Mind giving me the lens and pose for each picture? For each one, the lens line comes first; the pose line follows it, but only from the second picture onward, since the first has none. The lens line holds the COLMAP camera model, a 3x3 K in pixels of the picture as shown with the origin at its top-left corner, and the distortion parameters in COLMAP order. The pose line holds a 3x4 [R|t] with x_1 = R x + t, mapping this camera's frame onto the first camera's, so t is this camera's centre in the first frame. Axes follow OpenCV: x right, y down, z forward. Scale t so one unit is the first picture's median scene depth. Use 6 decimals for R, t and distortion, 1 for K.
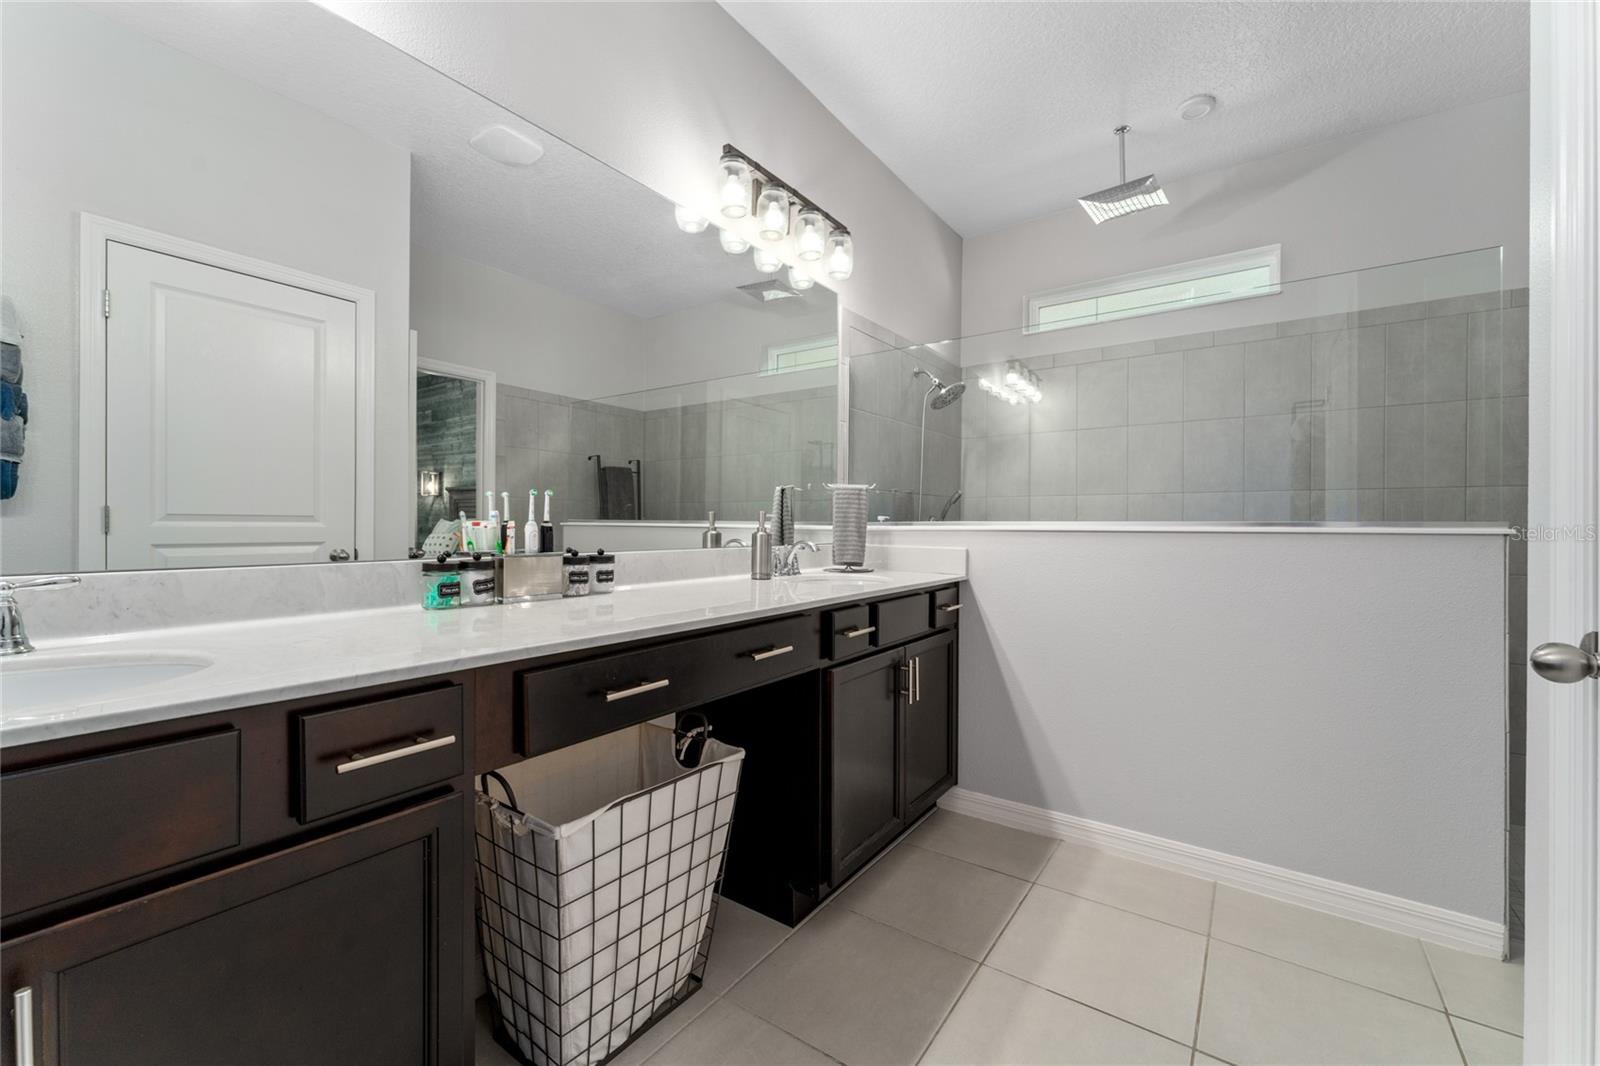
lens RADIAL K [[644.8, 0, 796.3], [0, 644.8, 524.2], [0, 0, 1]] dist [-0.001087, -0.000019]
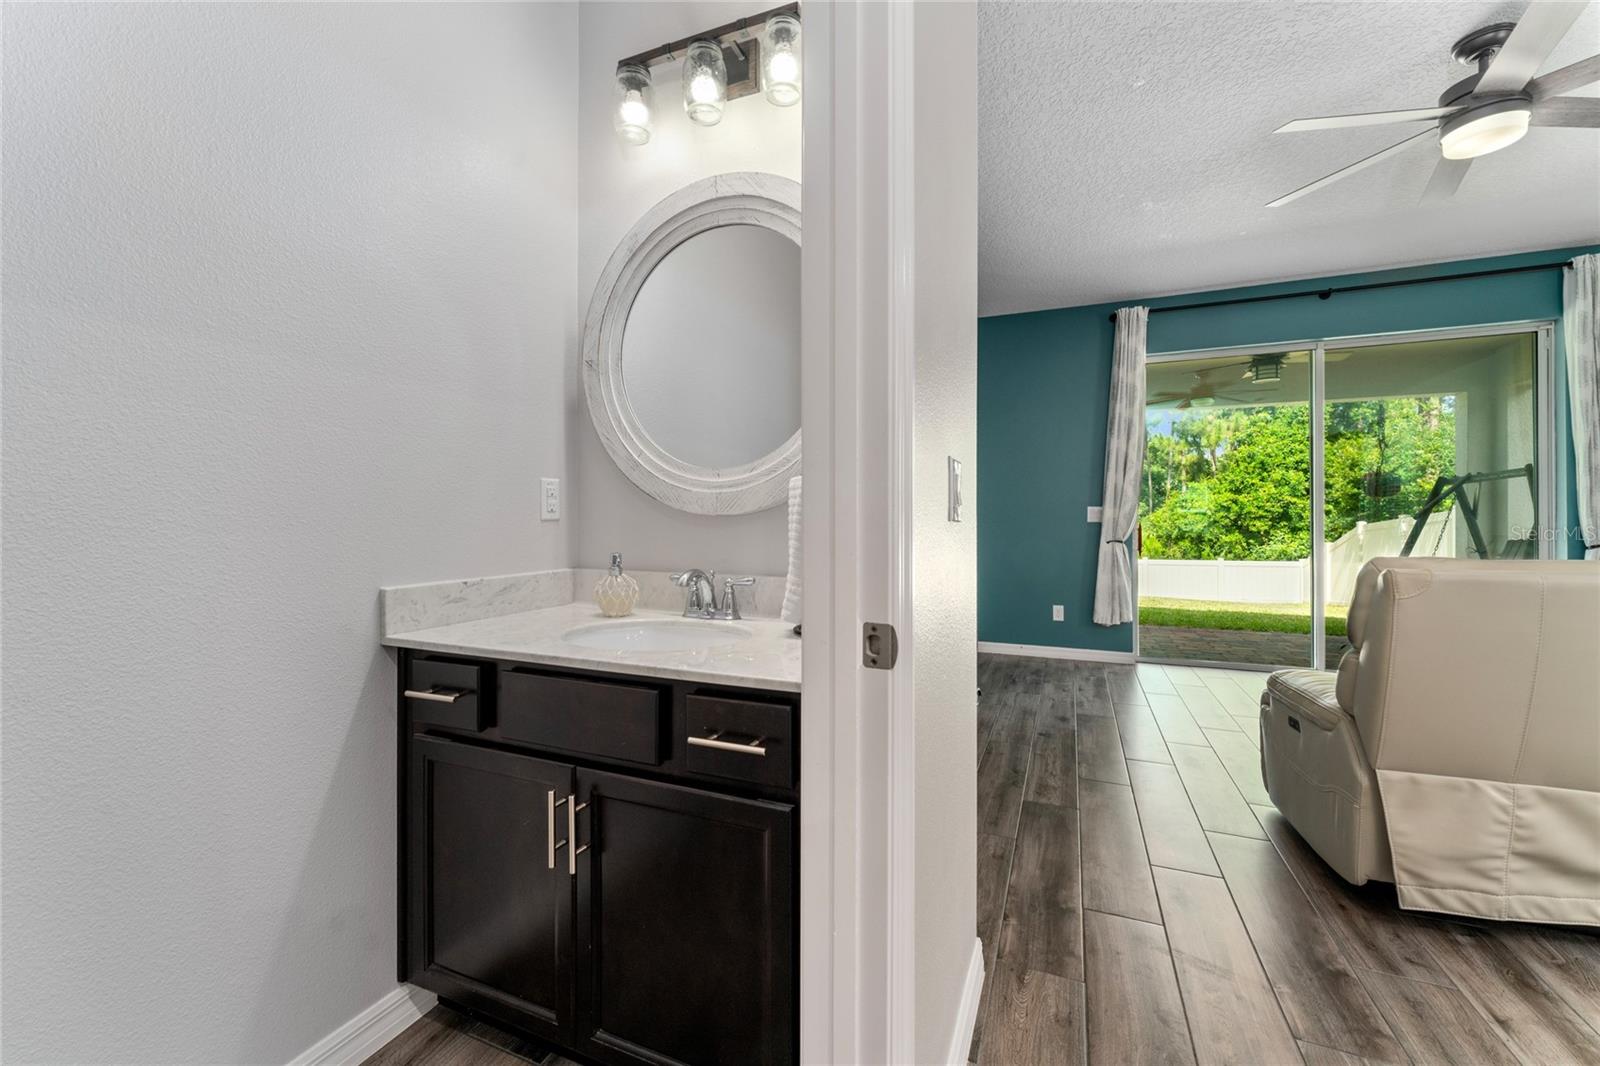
lens RADIAL K [[644.8, 0, 796.3], [0, 644.8, 524.2], [0, 0, 1]] dist [-0.001087, -0.000019]
pose [[0.218229, -0.045297, -0.974846, 0.709938], [-0.022592, 0.998420, -0.051449, -0.010446], [0.975636, 0.033251, 0.216861, 0.932344]]
